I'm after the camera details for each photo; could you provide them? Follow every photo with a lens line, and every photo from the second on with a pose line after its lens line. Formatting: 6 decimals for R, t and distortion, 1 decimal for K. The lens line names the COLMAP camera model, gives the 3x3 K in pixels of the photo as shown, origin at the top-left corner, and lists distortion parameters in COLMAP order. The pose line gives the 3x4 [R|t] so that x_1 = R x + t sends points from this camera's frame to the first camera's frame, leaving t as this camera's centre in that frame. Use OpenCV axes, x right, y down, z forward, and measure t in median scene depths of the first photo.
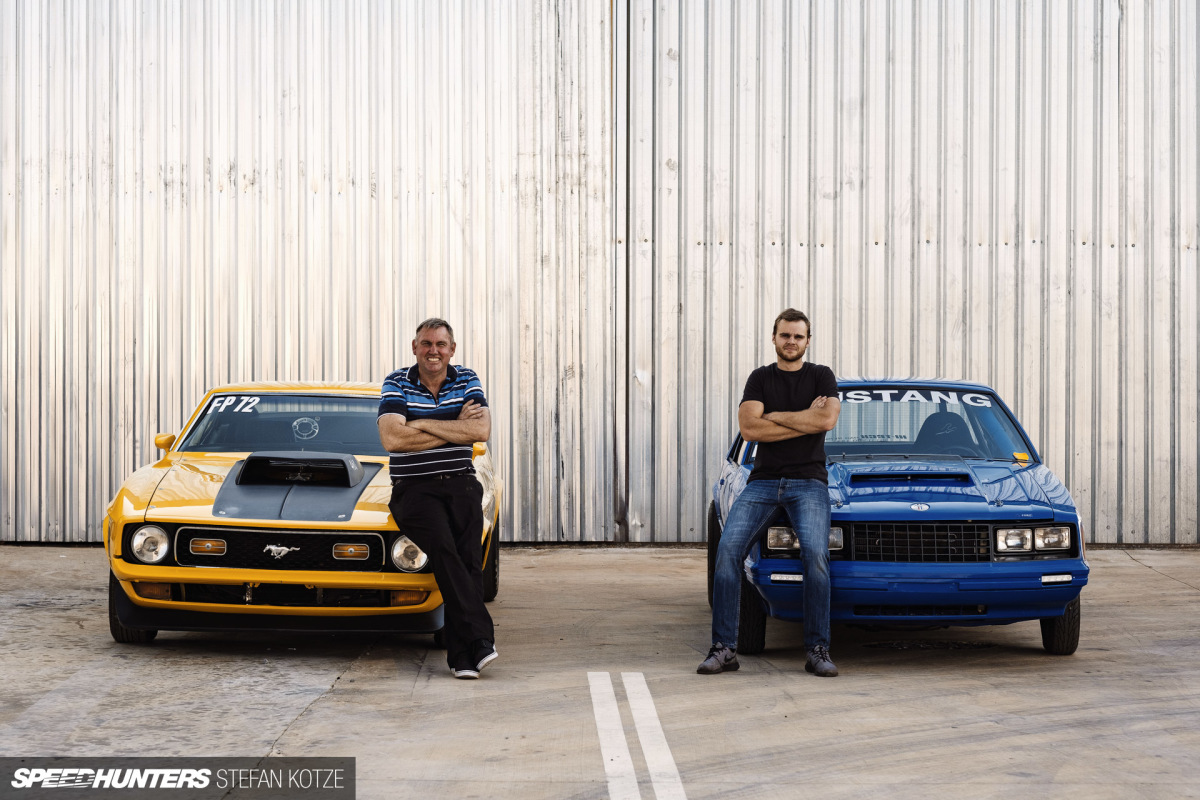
lens RADIAL K [[2899.4, 0, 595.3], [0, 2899.4, 405.5], [0, 0, 1]] dist [0.044599, 0.000000]
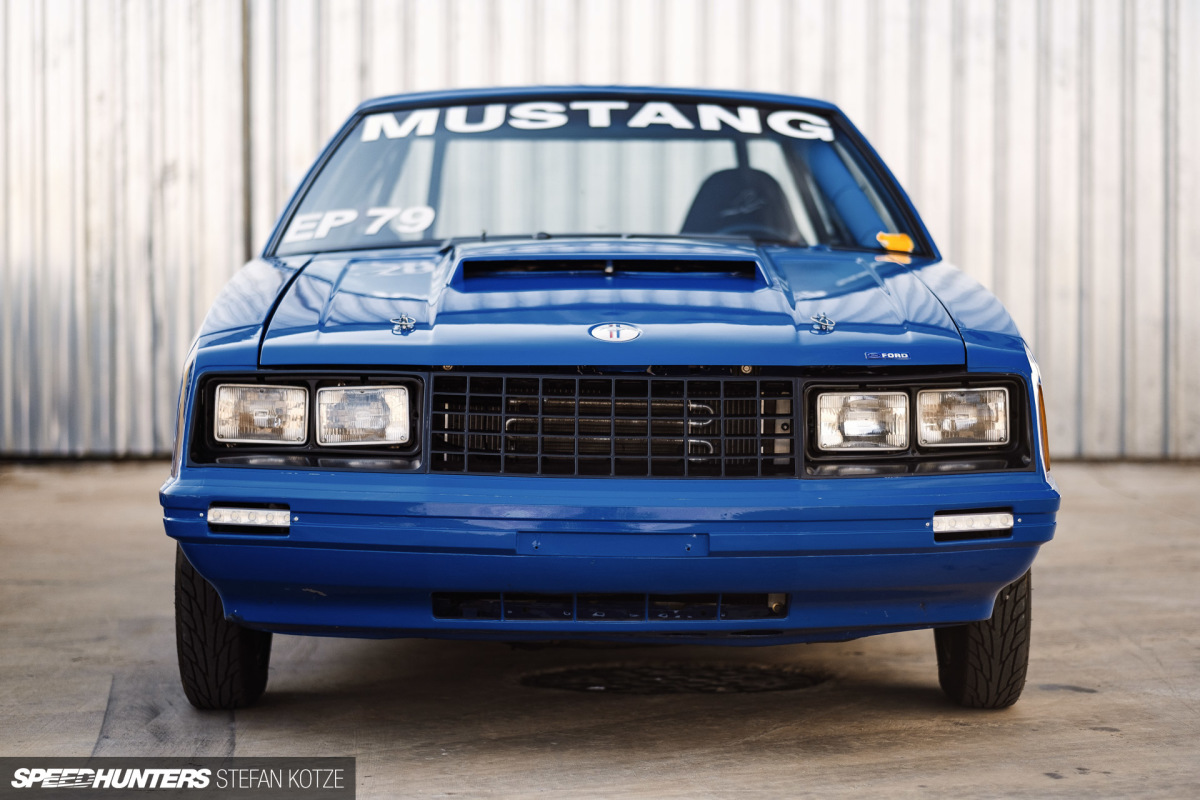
lens RADIAL K [[2899.4, 0, 604.1], [0, 2899.4, 396.2], [0, 0, 1]] dist [0.044599, 0.000000]
pose [[0.999535, 0.002937, 0.030347, 0.097288], [-0.003575, 0.999773, 0.020982, 0.034671], [-0.030279, -0.021080, 0.999319, 0.610880]]
